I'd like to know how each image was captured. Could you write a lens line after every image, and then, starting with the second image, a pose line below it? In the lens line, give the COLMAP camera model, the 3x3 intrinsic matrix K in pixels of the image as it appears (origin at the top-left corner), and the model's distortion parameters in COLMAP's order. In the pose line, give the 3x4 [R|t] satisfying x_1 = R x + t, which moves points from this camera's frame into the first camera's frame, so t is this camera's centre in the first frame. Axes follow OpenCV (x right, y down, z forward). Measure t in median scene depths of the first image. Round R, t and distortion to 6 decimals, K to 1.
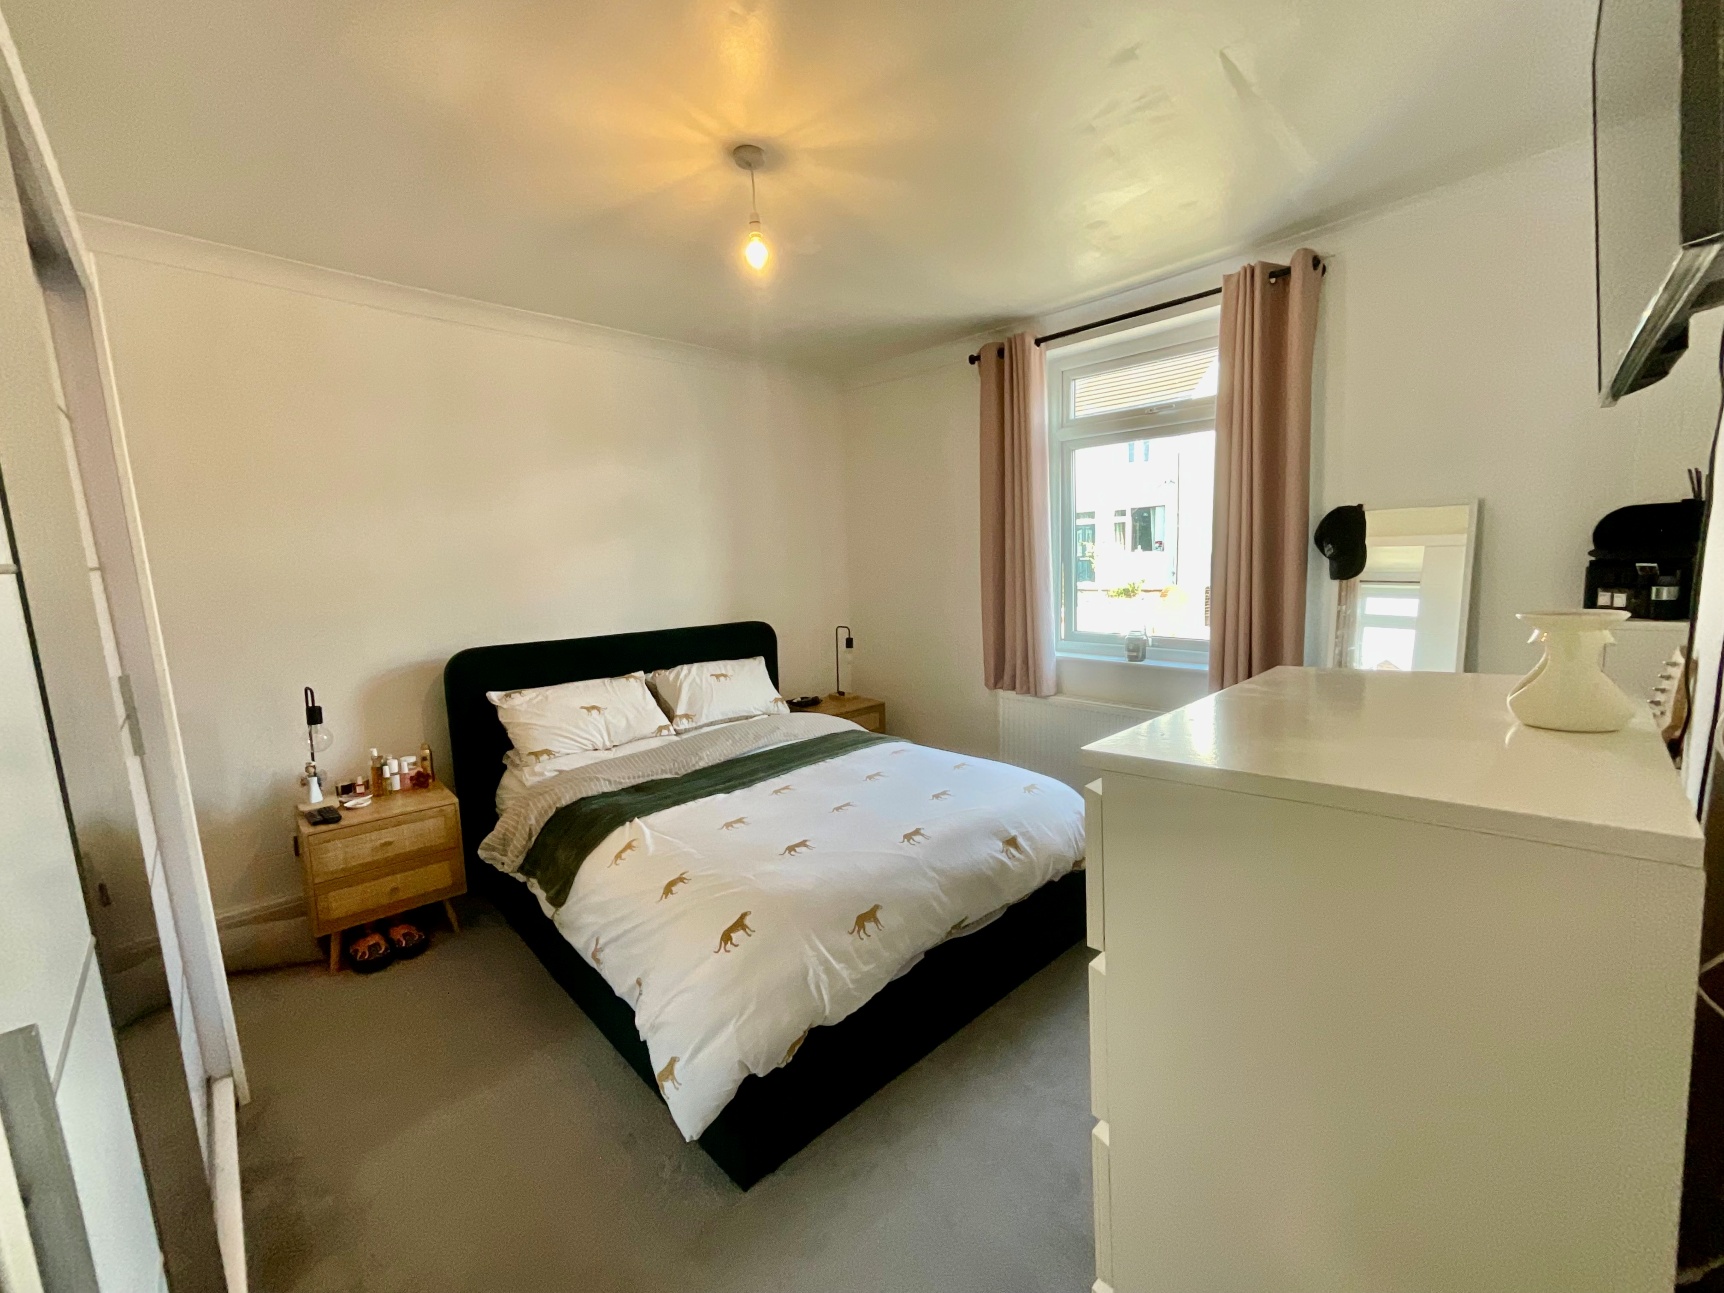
lens RADIAL K [[696.6, 0, 861.7], [0, 696.6, 654.9], [0, 0, 1]] dist [-0.001553, -0.000757]
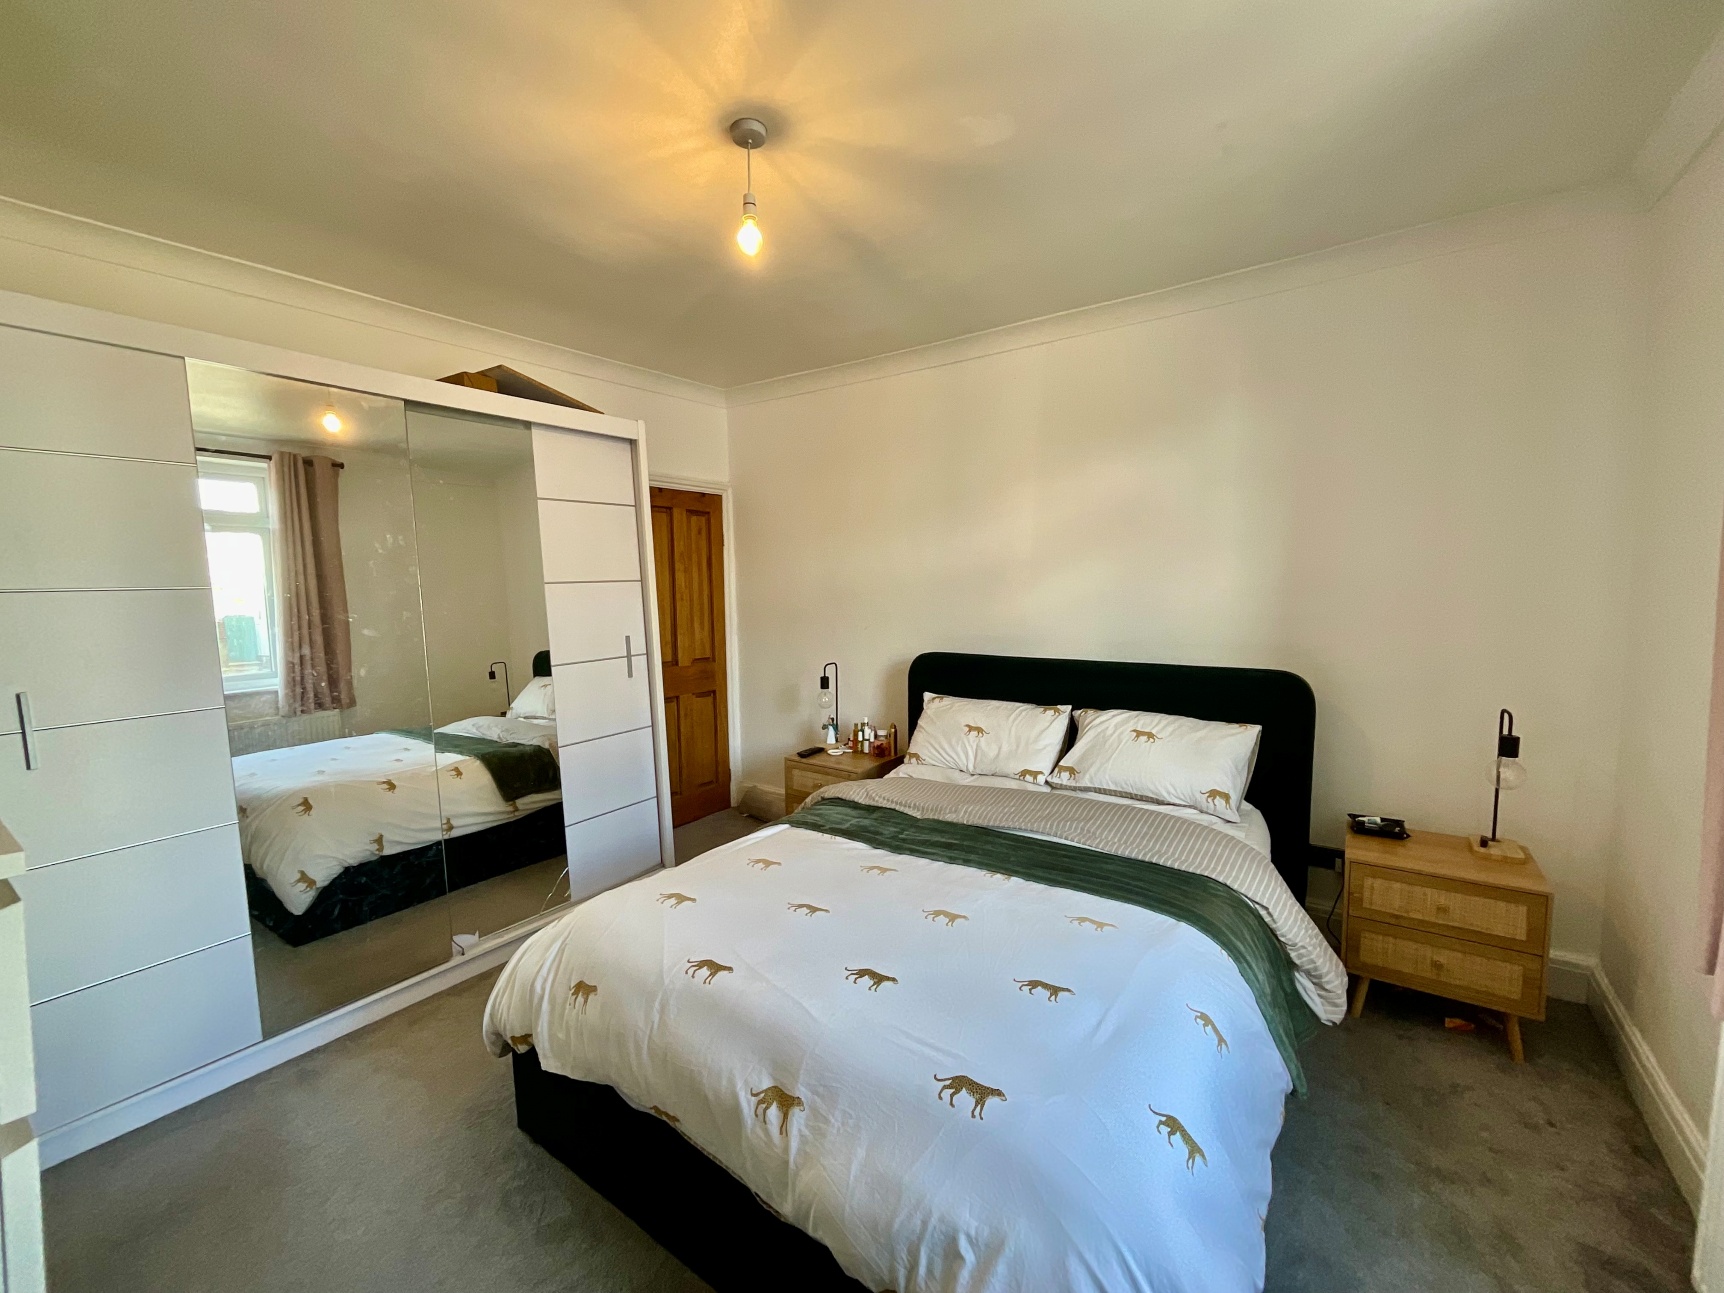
lens RADIAL K [[696.6, 0, 861.7], [0, 696.6, 654.9], [0, 0, 1]] dist [-0.001553, -0.000757]
pose [[0.198553, 0.125611, -0.972008, 0.562983], [-0.126437, 0.986749, 0.101689, -0.114406], [0.971900, 0.102707, 0.211803, 0.706109]]
